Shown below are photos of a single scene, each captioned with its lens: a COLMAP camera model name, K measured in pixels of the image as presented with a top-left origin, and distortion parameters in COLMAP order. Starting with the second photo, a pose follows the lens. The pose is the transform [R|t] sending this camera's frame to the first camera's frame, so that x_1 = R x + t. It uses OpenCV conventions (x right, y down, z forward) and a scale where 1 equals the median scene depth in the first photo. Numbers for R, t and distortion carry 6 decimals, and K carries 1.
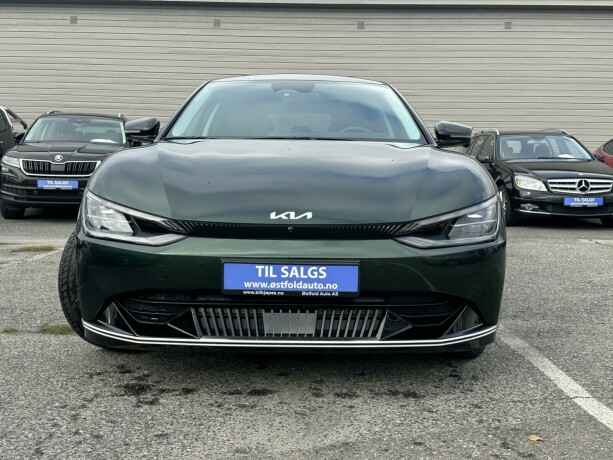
lens RADIAL K [[713.8, 0, 306.5], [0, 713.8, 230.0], [0, 0, 1]] dist [0.023364, 0.023637]
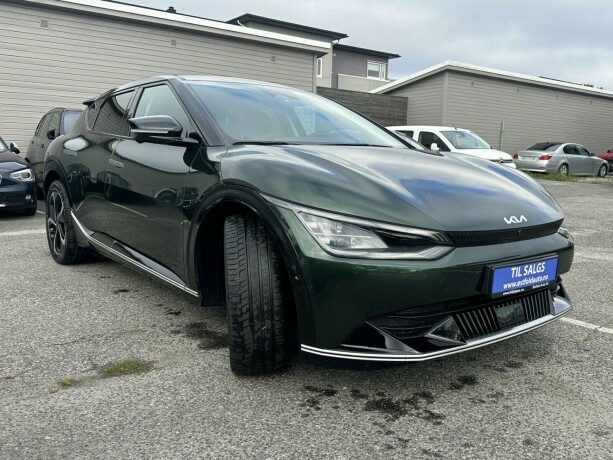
lens RADIAL K [[537.7, 0, 306.5], [0, 537.7, 230.0], [0, 0, 1]] dist [0.067908, -0.002715]
pose [[0.799419, -0.083540, 0.594937, -0.788137], [0.051138, 0.996153, 0.071164, -0.080716], [-0.598593, -0.026466, 0.800616, 0.512480]]
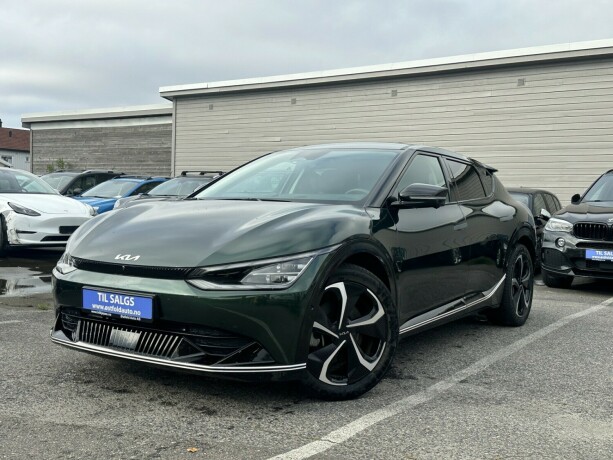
lens RADIAL K [[713.8, 0, 306.5], [0, 713.8, 230.0], [0, 0, 1]] dist [0.023364, 0.023637]
pose [[0.816272, 0.022300, -0.577237, 1.018558], [-0.067517, 0.996089, -0.056994, -0.017882], [0.573709, 0.085496, 0.814585, 0.099408]]
